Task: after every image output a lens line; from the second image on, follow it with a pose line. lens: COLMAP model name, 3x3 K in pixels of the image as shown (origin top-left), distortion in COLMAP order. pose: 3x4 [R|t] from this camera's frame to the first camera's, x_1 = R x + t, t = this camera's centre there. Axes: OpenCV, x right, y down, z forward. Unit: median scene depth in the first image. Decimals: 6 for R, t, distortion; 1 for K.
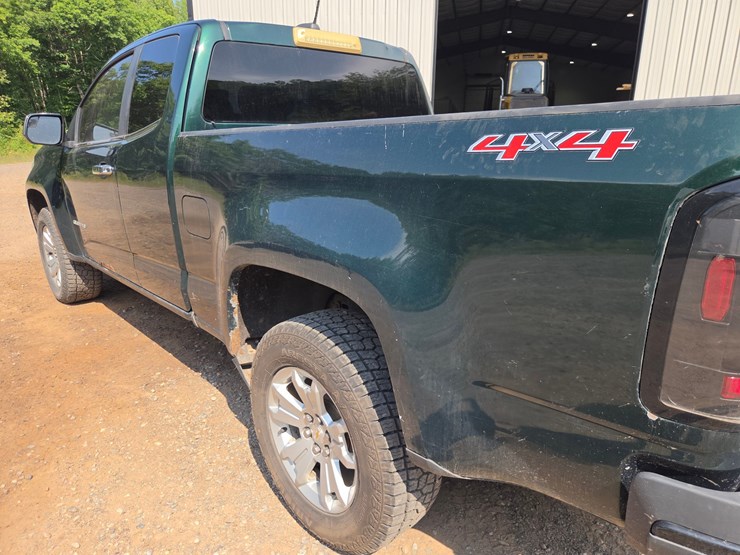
lens RADIAL K [[504.6, 0, 369.4], [0, 504.6, 271.9], [0, 0, 1]] dist [0.064361, -0.063519]
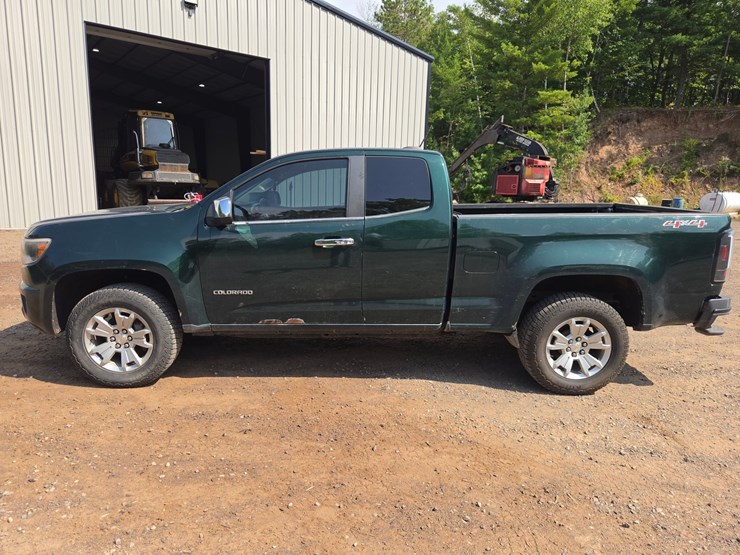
lens RADIAL K [[507.0, 0, 365.0], [0, 507.0, 277.2], [0, 0, 1]] dist [0.064556, -0.056944]
pose [[0.656282, -0.119888, 0.744930, -0.242836], [0.174889, 0.984578, 0.004379, -0.016571], [-0.733967, 0.127406, 0.667128, 0.011486]]
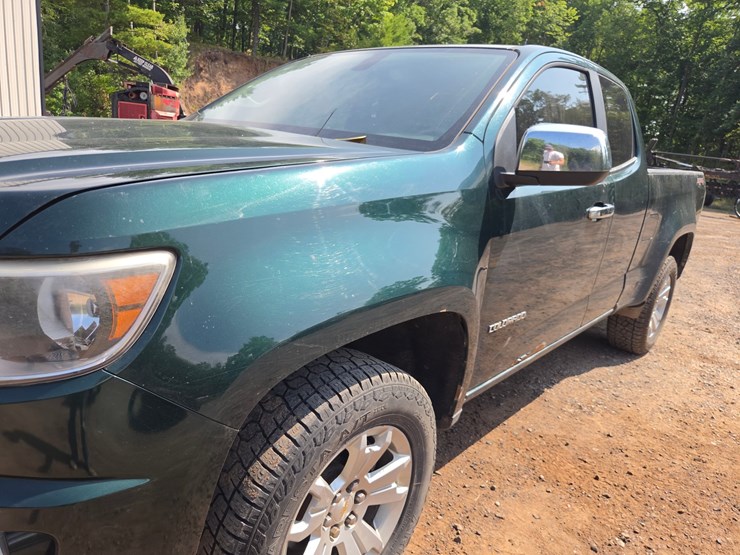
lens RADIAL K [[505.2, 0, 371.7], [0, 505.2, 279.8], [0, 0, 1]] dist [0.049238, -0.048310]
pose [[-0.112162, -0.257815, 0.959662, -0.216166], [0.163478, 0.947809, 0.273738, -0.063128], [-0.980150, 0.187587, -0.064161, 0.238741]]
